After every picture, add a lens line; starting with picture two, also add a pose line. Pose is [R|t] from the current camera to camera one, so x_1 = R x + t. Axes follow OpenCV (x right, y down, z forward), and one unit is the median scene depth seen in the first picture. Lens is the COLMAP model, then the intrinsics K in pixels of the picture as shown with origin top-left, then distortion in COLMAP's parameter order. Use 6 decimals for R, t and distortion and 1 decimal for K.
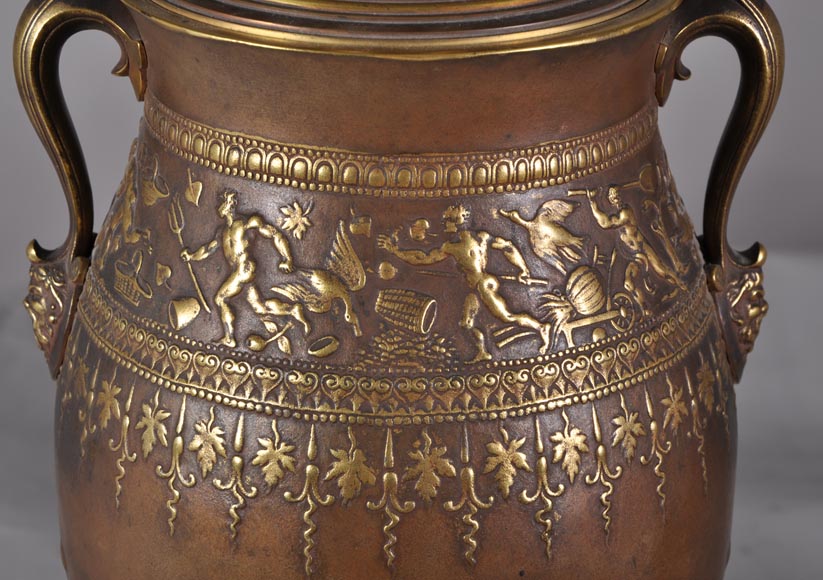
lens RADIAL K [[2652.3, 0, 411.5], [0, 2652.3, 290.0], [0, 0, 1]] dist [0.032161, -0.492119]
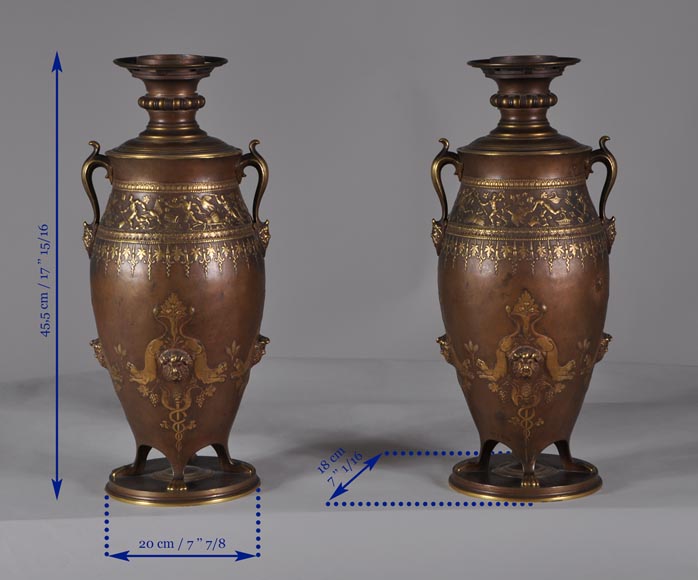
lens RADIAL K [[1703.9, 0, 349.0], [0, 1703.9, 290.0], [0, 0, 1]] dist [0.028421, 0.158783]
pose [[0.999610, -0.017418, 0.021806, 0.221782], [0.020941, 0.984615, -0.173477, 0.603596], [-0.018449, 0.173866, 0.984596, -1.708747]]
